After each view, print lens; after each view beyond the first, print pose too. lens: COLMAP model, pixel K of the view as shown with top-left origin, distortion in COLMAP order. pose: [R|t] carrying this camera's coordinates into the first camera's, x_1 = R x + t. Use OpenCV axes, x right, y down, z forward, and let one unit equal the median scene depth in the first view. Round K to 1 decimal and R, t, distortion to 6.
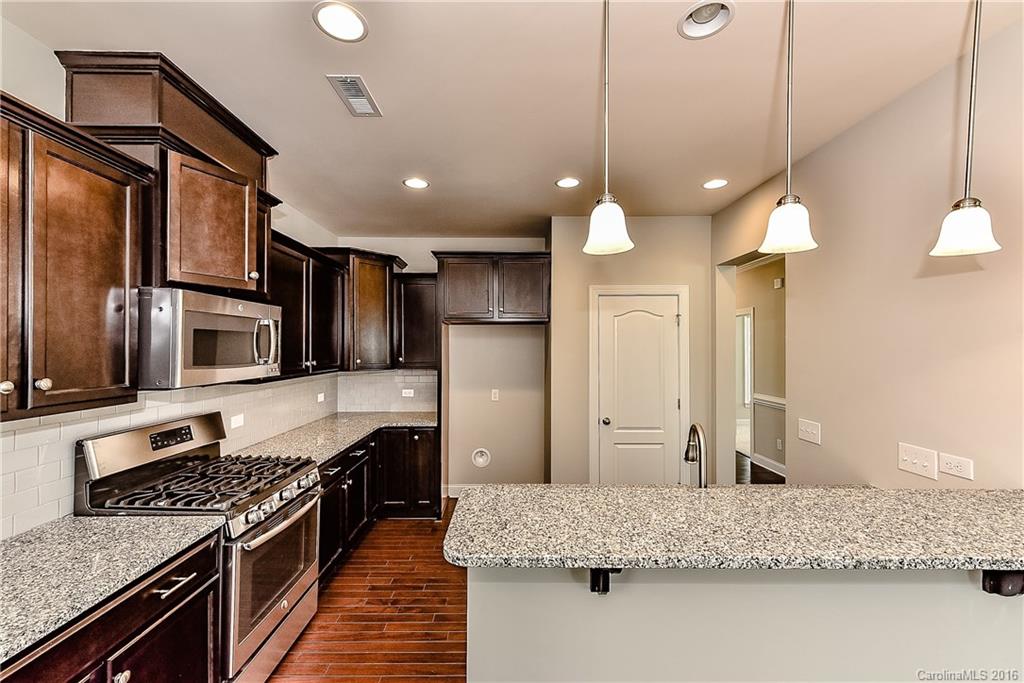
lens RADIAL K [[406.9, 0, 508.8], [0, 406.9, 346.3], [0, 0, 1]] dist [0.005904, -0.002090]
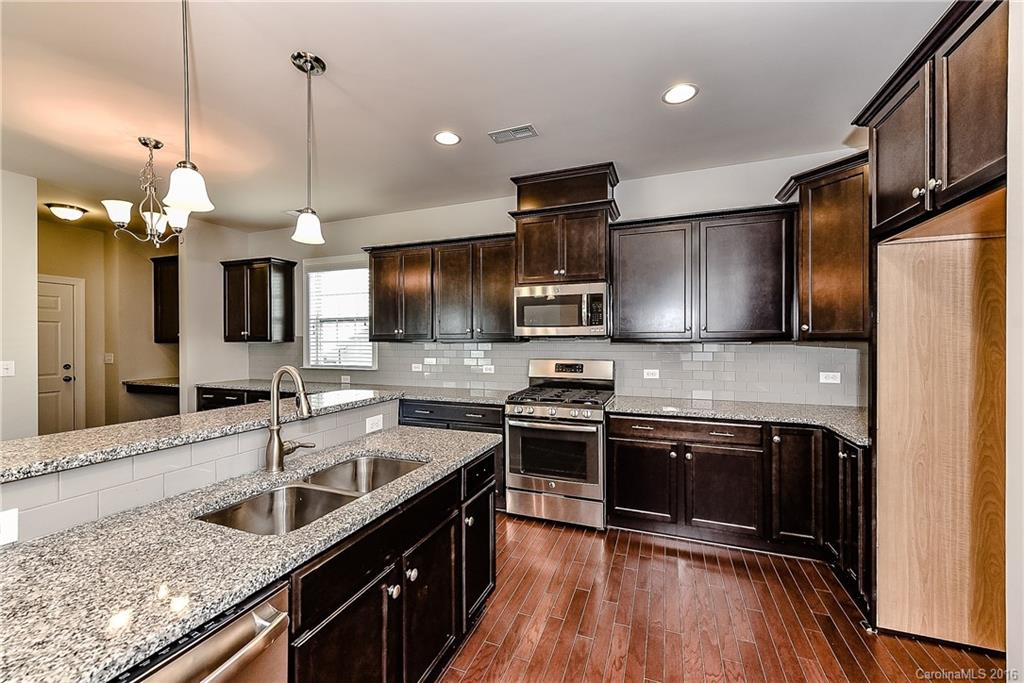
lens RADIAL K [[406.9, 0, 508.1], [0, 406.9, 341.1], [0, 0, 1]] dist [0.005904, -0.002090]
pose [[-0.369033, 0.004299, -0.929406, 0.773750], [0.006631, 0.999976, 0.001992, 0.089051], [0.929393, -0.005427, -0.369053, 1.220506]]
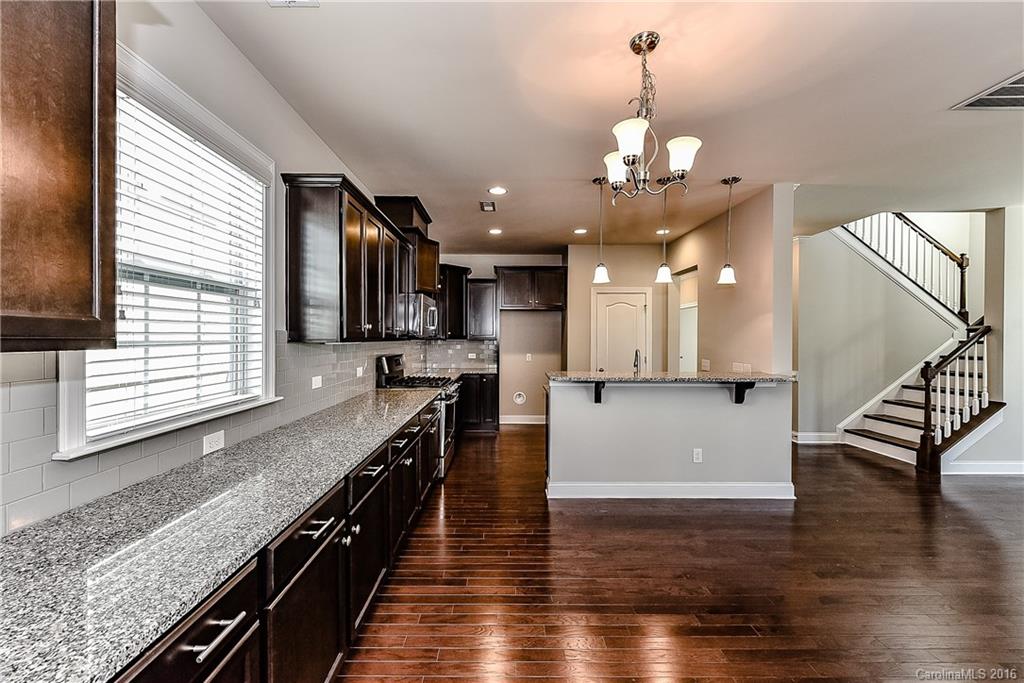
lens RADIAL K [[406.9, 0, 505.4], [0, 406.9, 340.0], [0, 0, 1]] dist [0.005904, -0.002090]
pose [[0.999998, 0.001068, 0.001905, -0.230742], [-0.001085, 0.999959, 0.008967, 0.075532], [-0.001895, -0.008969, 0.999958, -0.984541]]
